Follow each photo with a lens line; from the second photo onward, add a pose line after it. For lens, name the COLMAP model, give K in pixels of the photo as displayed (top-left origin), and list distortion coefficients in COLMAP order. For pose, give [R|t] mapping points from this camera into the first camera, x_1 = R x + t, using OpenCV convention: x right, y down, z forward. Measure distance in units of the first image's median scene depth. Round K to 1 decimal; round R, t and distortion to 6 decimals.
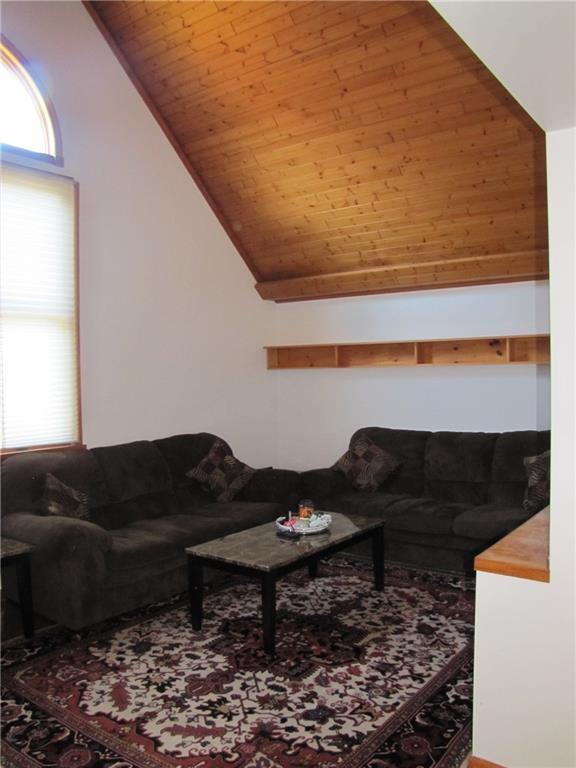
lens RADIAL K [[664.0, 0, 296.0], [0, 664.0, 387.3], [0, 0, 1]] dist [-0.172688, 0.163973]
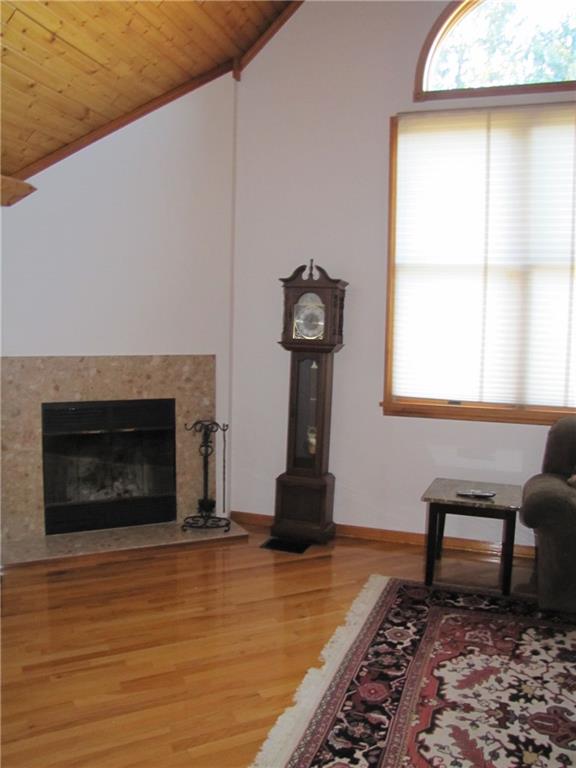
lens RADIAL K [[664.0, 0, 293.8], [0, 664.0, 381.5], [0, 0, 1]] dist [-0.172688, 0.163973]
pose [[0.288778, 0.113896, -0.950597, 0.361844], [-0.055839, 0.993212, 0.102039, -0.018489], [0.955766, 0.023613, 0.293178, 0.347280]]
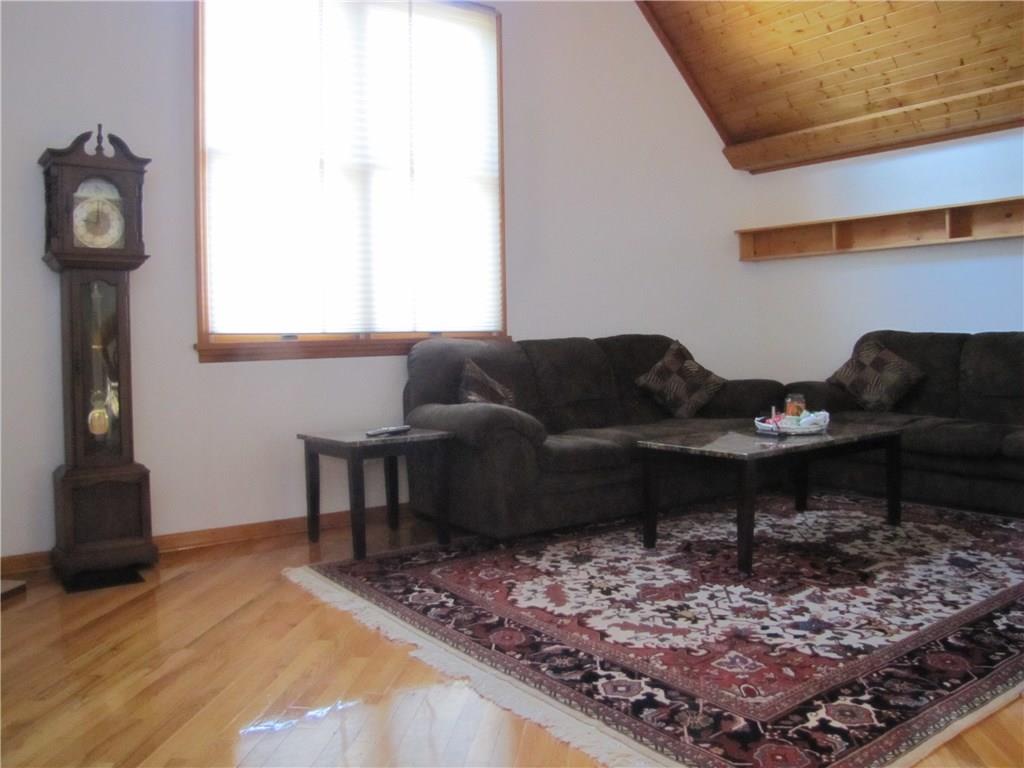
lens RADIAL K [[885.3, 0, 504.8], [0, 885.3, 378.4], [0, 0, 1]] dist [-0.172688, 0.163973]
pose [[0.956860, 0.010628, -0.290354, -0.014251], [-0.005355, 0.999806, 0.018952, 0.141738], [0.290499, -0.016579, 0.956732, -0.055356]]
